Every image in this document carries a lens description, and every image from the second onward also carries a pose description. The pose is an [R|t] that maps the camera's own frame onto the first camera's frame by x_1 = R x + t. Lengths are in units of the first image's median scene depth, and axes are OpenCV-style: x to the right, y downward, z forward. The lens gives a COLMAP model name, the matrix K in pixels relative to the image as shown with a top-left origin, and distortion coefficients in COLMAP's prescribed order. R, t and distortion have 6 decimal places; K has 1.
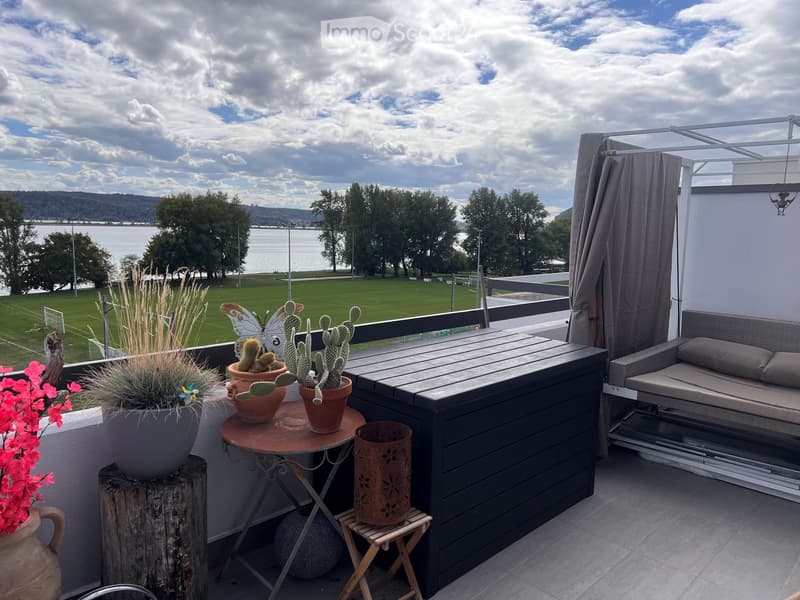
lens RADIAL K [[595.5, 0, 407.0], [0, 595.5, 296.4], [0, 0, 1]] dist [0.051087, -0.043071]
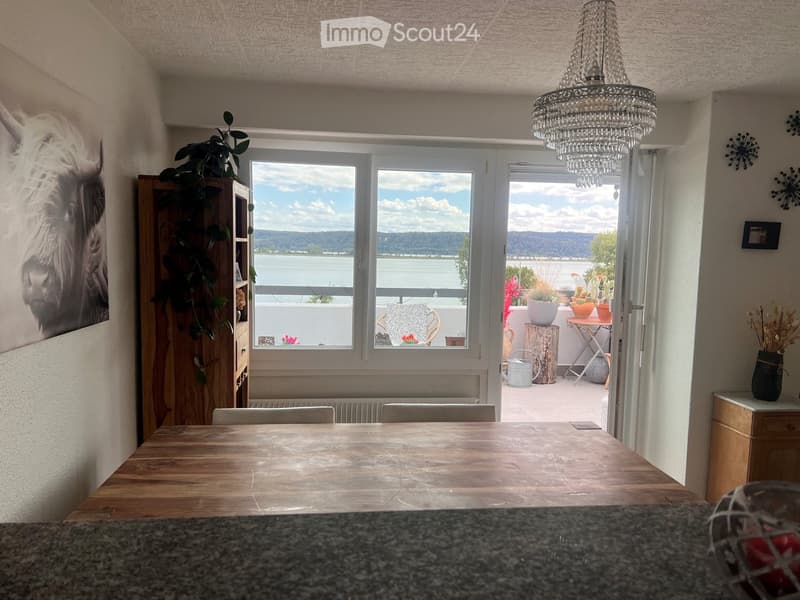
lens RADIAL K [[595.5, 0, 399.8], [0, 595.5, 301.1], [0, 0, 1]] dist [0.051087, -0.043071]
pose [[0.762805, 0.052089, -0.644527, 1.008512], [-0.084863, 0.996193, -0.019927, 0.306819], [0.641036, 0.069897, 0.764322, -1.837638]]
